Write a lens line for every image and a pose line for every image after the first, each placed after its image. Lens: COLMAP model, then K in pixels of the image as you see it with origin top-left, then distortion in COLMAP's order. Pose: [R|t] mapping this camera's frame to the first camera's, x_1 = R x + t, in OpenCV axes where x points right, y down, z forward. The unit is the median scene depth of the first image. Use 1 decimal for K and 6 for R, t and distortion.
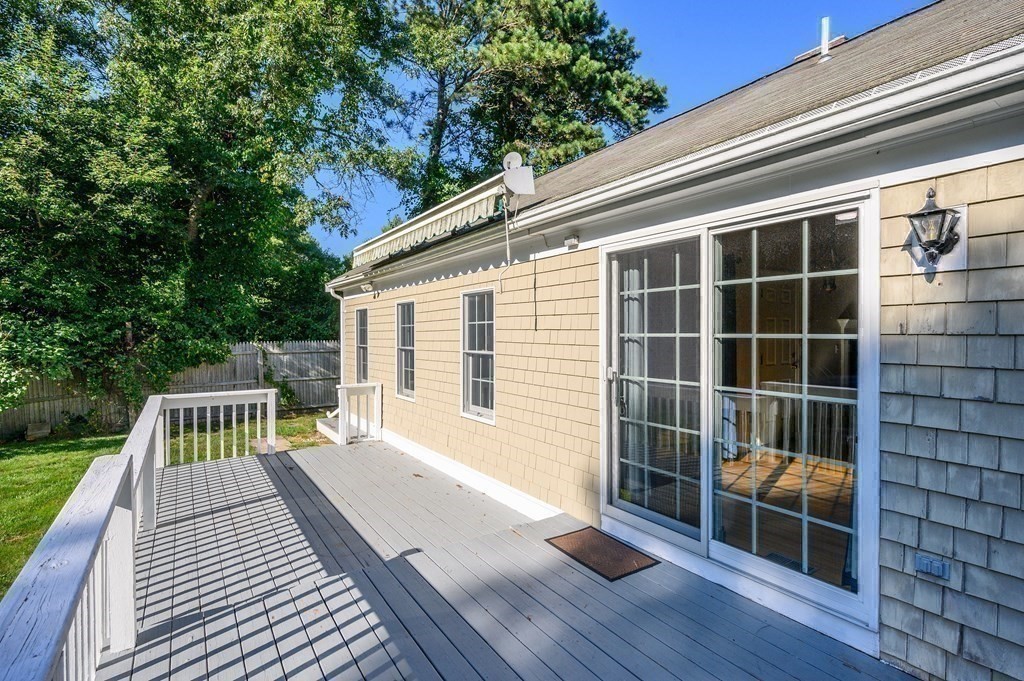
lens RADIAL K [[482.0, 0, 509.6], [0, 482.0, 331.7], [0, 0, 1]] dist [-0.000633, -0.000414]
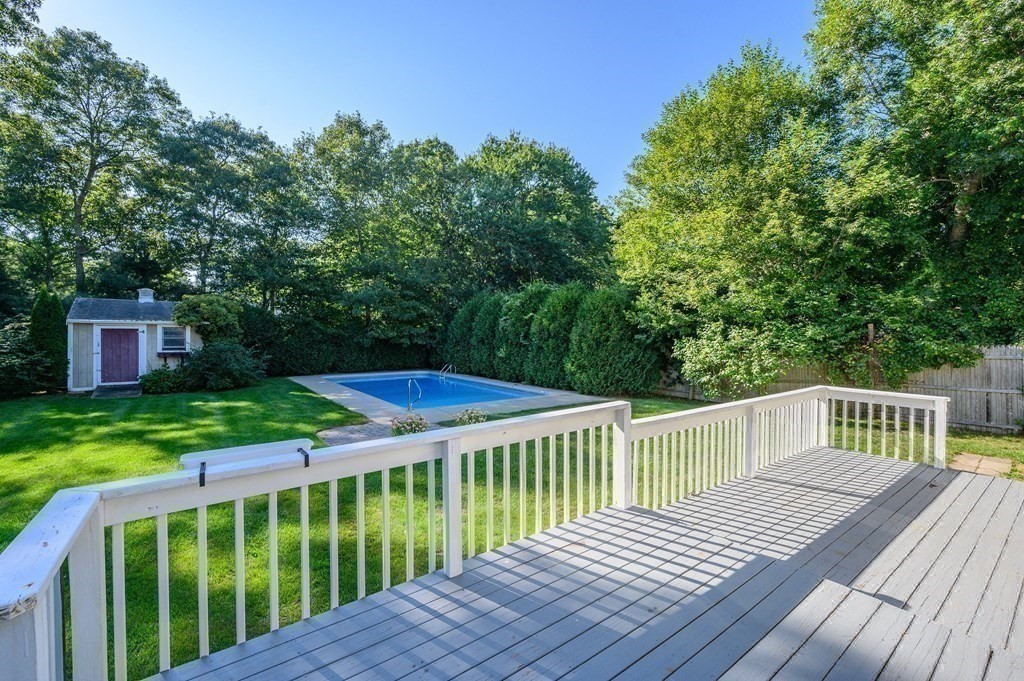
lens RADIAL K [[426.3, 0, 519.7], [0, 426.3, 341.0], [0, 0, 1]] dist [-0.000136, 0.000131]
pose [[0.069857, 0.022124, -0.997312, 0.231765], [-0.005203, 0.999749, 0.021814, 0.003283], [0.997543, 0.003665, 0.069955, 0.160991]]
